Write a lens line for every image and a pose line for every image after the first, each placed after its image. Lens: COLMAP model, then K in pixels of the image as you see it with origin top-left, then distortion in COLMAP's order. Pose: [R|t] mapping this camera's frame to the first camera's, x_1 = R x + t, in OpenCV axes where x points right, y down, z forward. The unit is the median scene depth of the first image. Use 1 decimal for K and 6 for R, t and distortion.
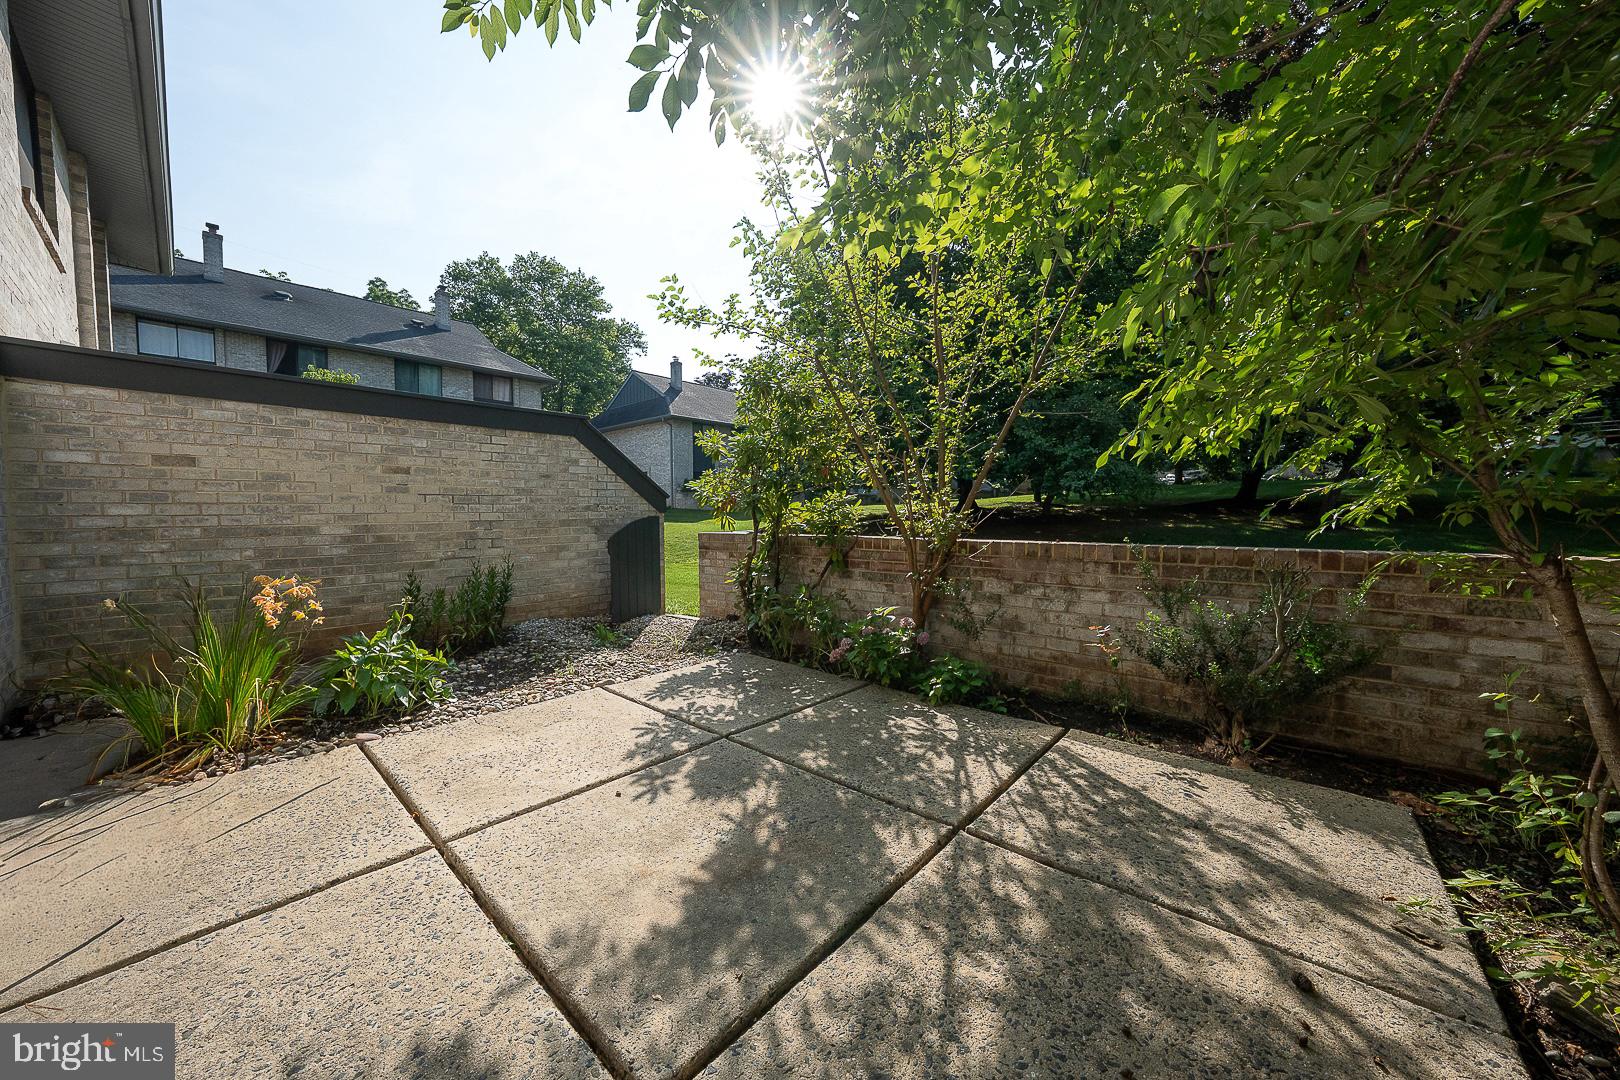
lens RADIAL K [[557.9, 0, 810.4], [0, 557.9, 530.7], [0, 0, 1]] dist [-0.023546, 0.003194]
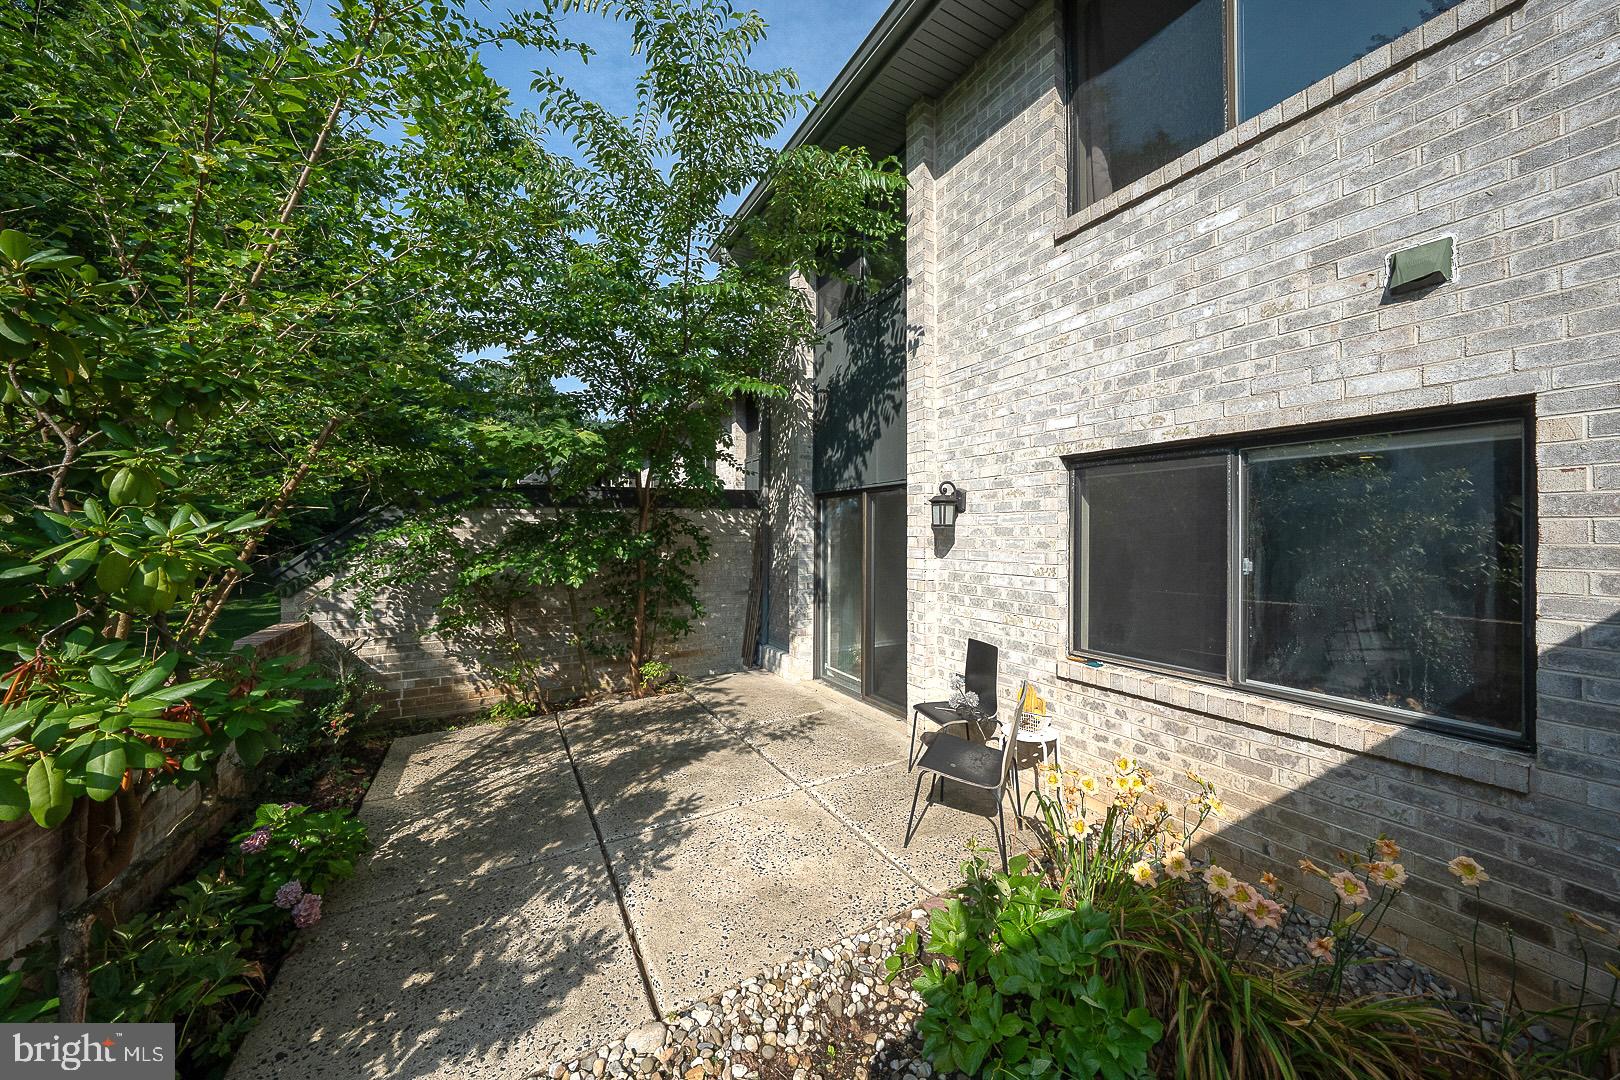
lens RADIAL K [[557.9, 0, 806.4], [0, 557.9, 531.5], [0, 0, 1]] dist [-0.023546, 0.003194]
pose [[-0.941250, 0.011439, 0.337518, -0.824982], [0.021201, 0.999456, 0.025250, -0.233282], [-0.337046, 0.030922, -0.940980, 1.706820]]
